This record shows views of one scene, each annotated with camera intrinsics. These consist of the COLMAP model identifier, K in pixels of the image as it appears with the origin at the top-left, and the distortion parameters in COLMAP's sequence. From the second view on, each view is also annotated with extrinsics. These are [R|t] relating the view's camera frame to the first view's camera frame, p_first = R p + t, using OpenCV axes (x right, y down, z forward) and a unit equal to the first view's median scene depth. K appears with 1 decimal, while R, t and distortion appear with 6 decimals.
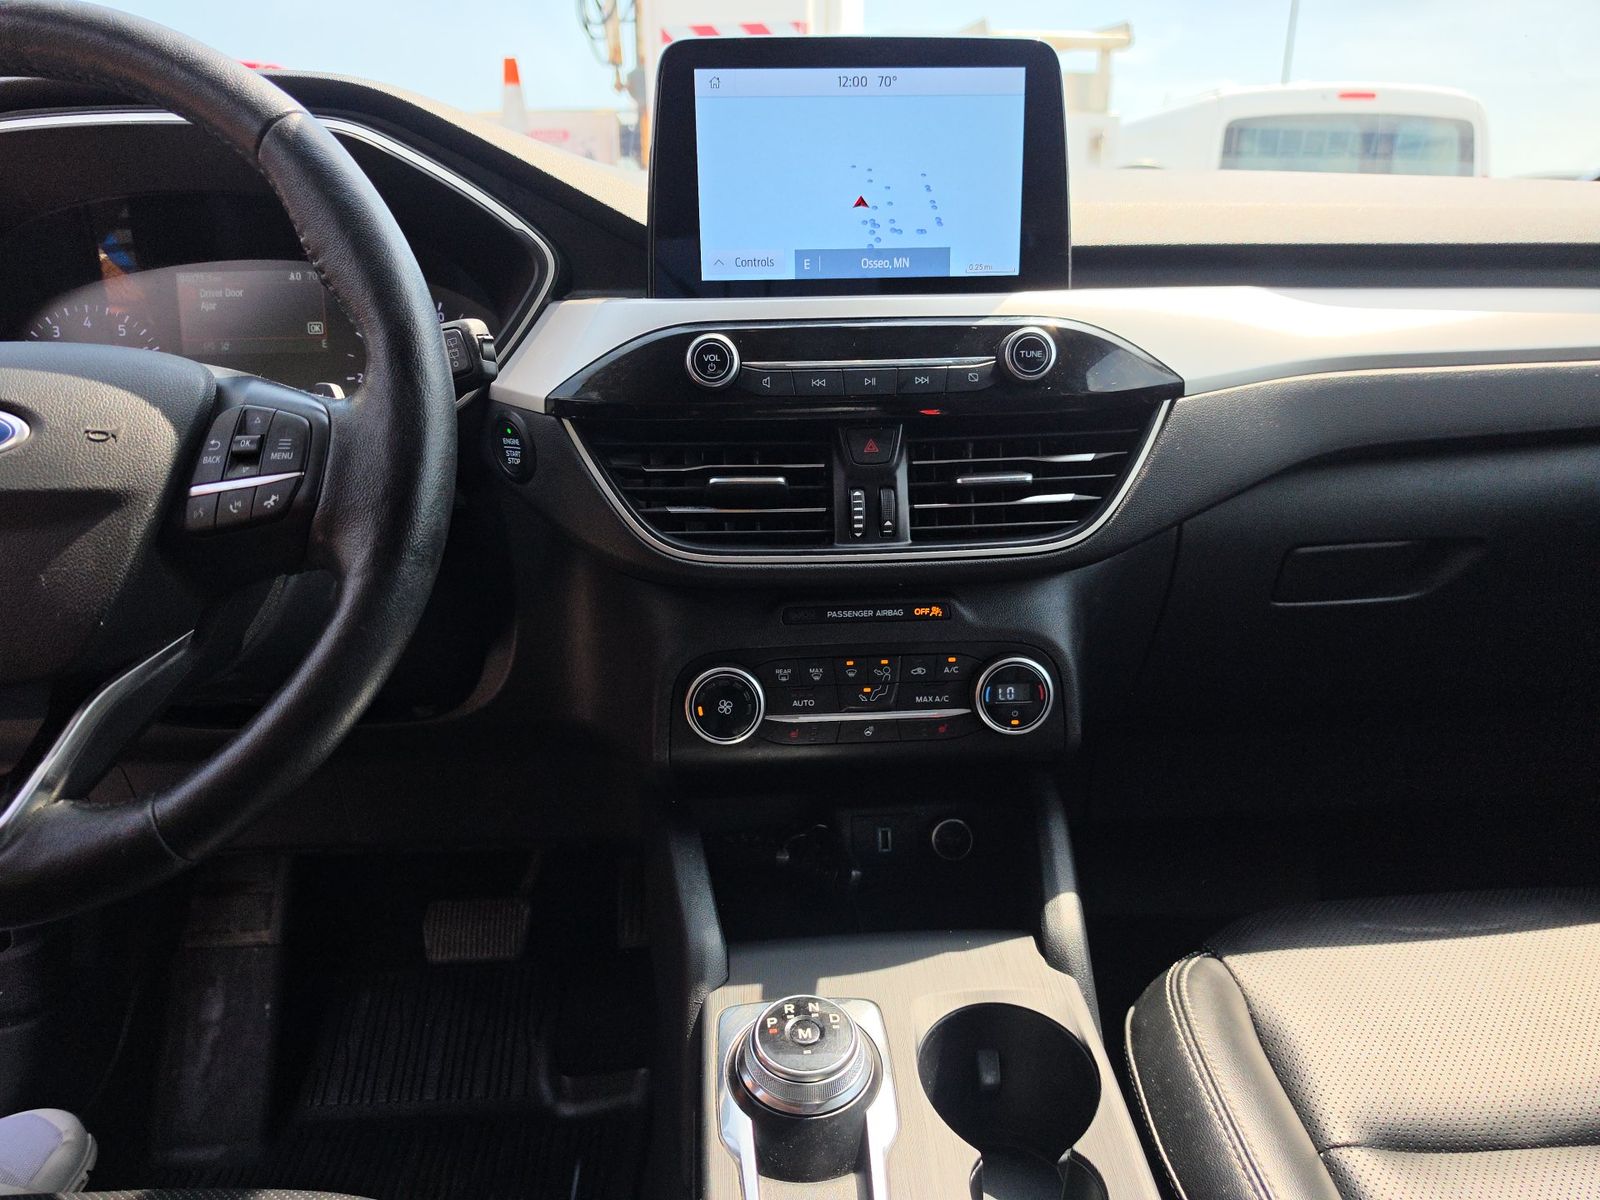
lens RADIAL K [[1154.8, 0, 802.3], [0, 1154.8, 625.6], [0, 0, 1]] dist [0.073161, -0.130371]
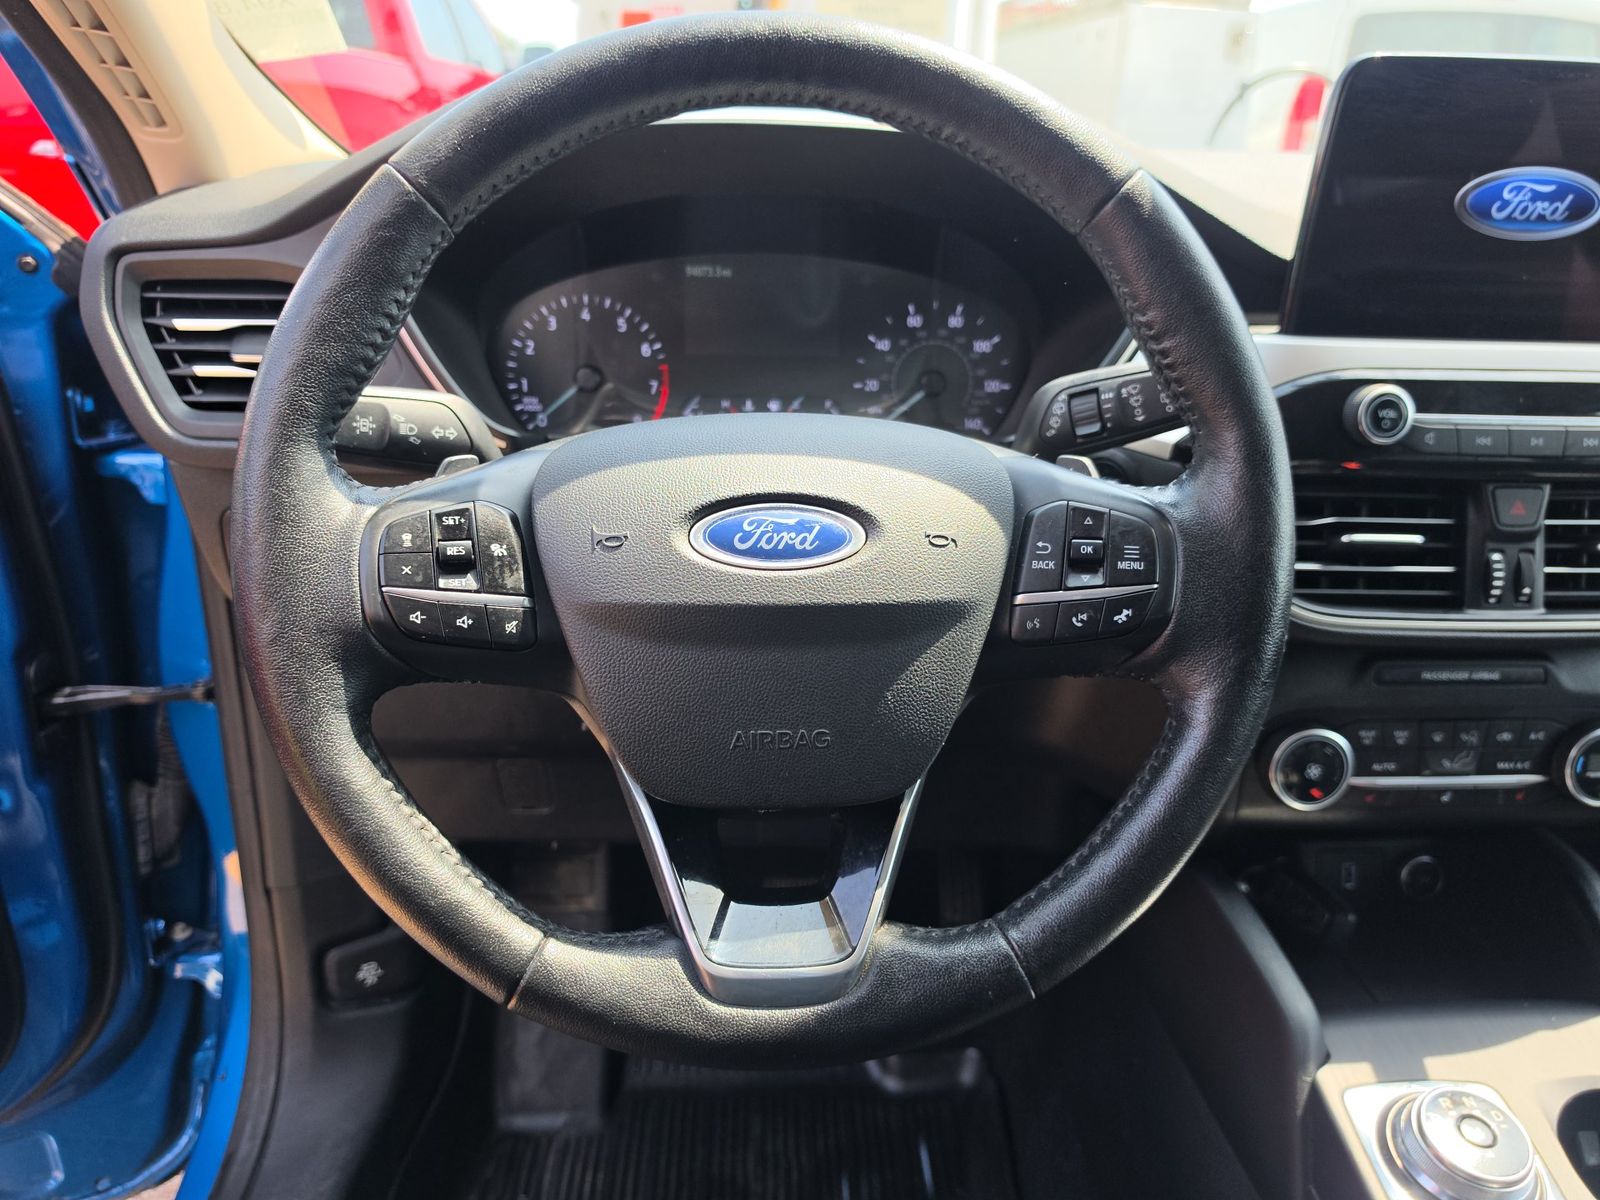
lens RADIAL K [[1154.8, 0, 802.3], [0, 1154.8, 625.6], [0, 0, 1]] dist [0.073161, -0.130371]
pose [[0.999274, 0.038104, 0.000396, -0.506817], [-0.037973, 0.994863, 0.093836, -0.125727], [0.003181, -0.093783, 0.995588, 0.059500]]
